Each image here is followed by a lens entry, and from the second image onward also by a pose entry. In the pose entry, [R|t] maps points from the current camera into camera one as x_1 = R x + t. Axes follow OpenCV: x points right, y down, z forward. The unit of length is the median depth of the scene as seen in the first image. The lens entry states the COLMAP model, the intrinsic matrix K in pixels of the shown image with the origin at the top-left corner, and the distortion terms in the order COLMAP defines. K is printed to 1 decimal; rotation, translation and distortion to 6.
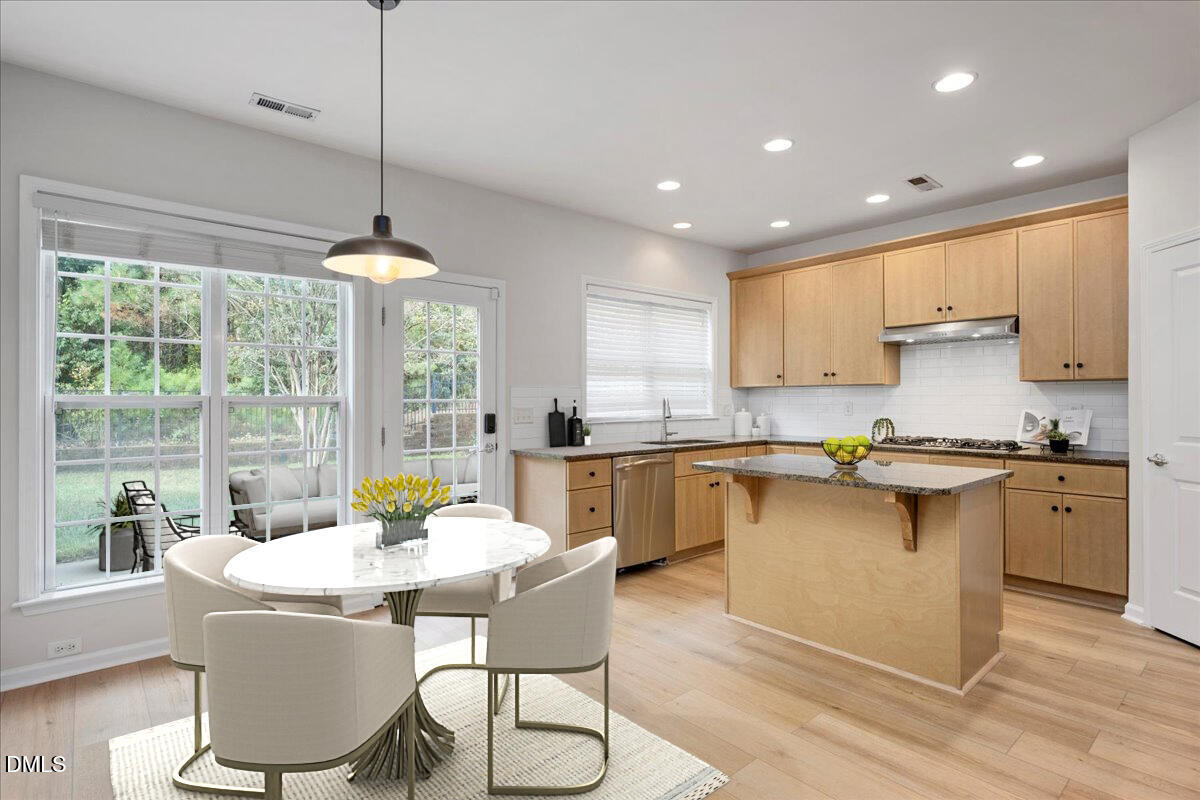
lens RADIAL K [[605.3, 0, 600.0], [0, 605.3, 400.0], [0, 0, 1]] dist [0.000072, 0.000327]
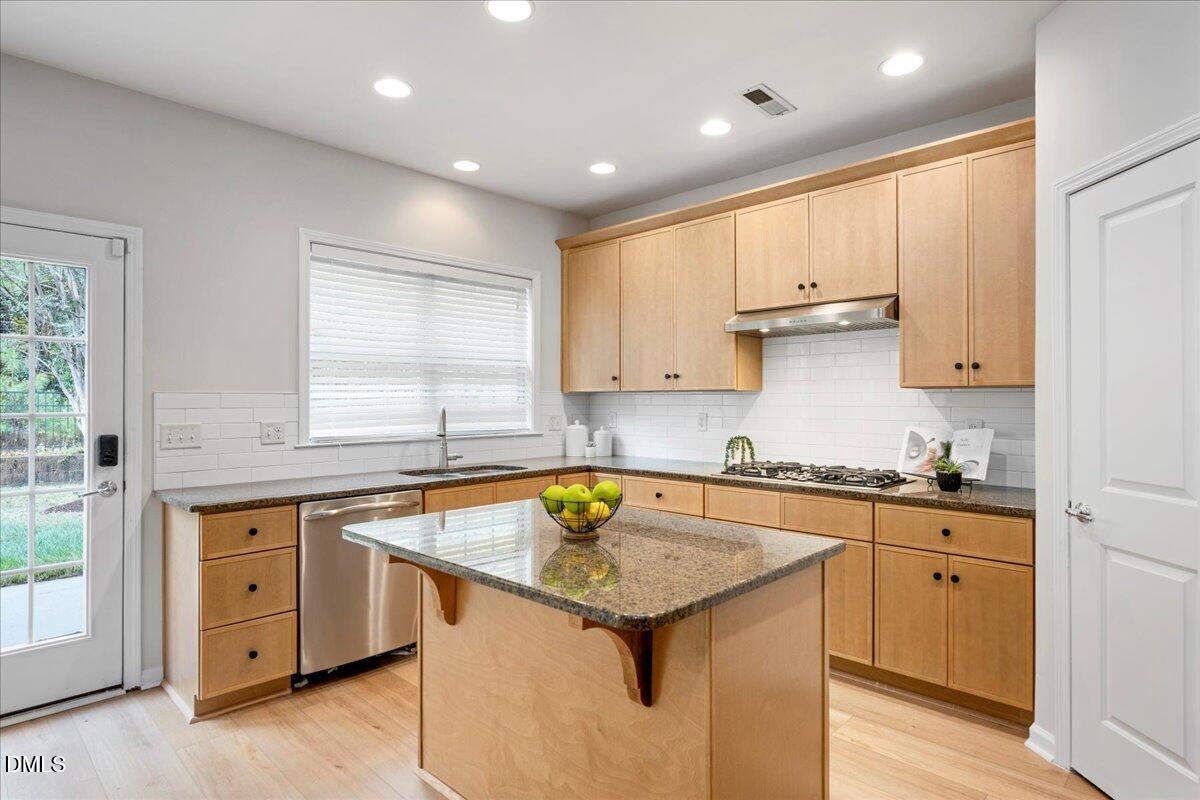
lens RADIAL K [[651.7, 0, 600.0], [0, 651.7, 400.0], [0, 0, 1]] dist [-0.002061, 0.000202]
pose [[0.995757, 0.002698, 0.091978, 0.264134], [-0.002485, 0.999994, -0.002433, -0.013540], [-0.091984, 0.002195, 0.995758, 0.264630]]
